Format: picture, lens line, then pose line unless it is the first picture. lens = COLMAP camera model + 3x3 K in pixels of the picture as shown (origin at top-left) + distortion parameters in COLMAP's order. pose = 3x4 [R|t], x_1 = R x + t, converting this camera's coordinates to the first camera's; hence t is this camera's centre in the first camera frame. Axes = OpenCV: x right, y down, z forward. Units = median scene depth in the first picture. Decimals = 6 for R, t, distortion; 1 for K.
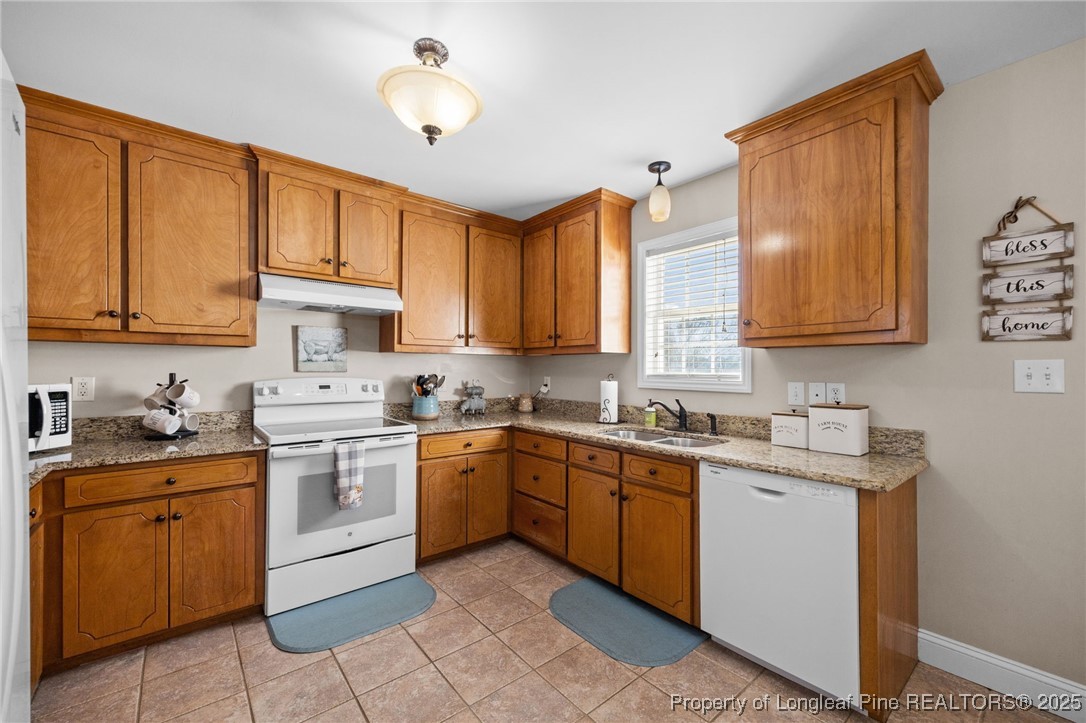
lens RADIAL K [[441.0, 0, 540.1], [0, 441.0, 366.8], [0, 0, 1]] dist [0.003192, -0.000072]
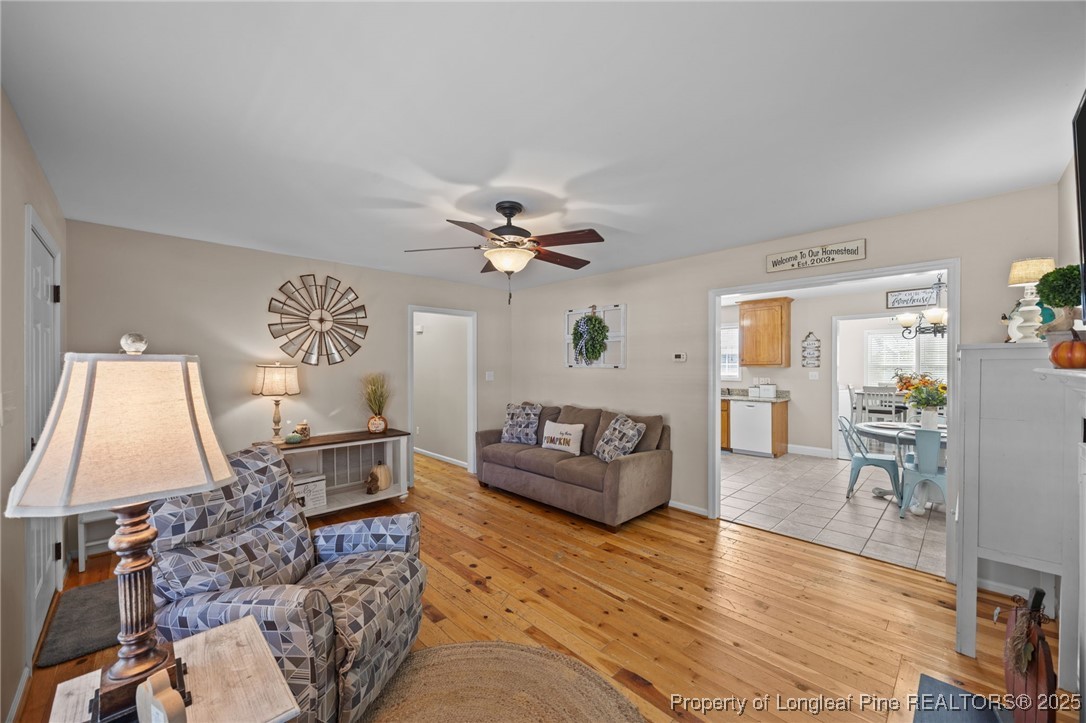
lens RADIAL K [[414.9, 0, 551.0], [0, 414.9, 363.9], [0, 0, 1]] dist [0.000637, -0.000109]
pose [[0.994618, -0.009892, 0.103141, -1.641320], [0.008673, 0.999887, 0.012267, -0.153795], [-0.103251, -0.011306, 0.994591, -2.498134]]
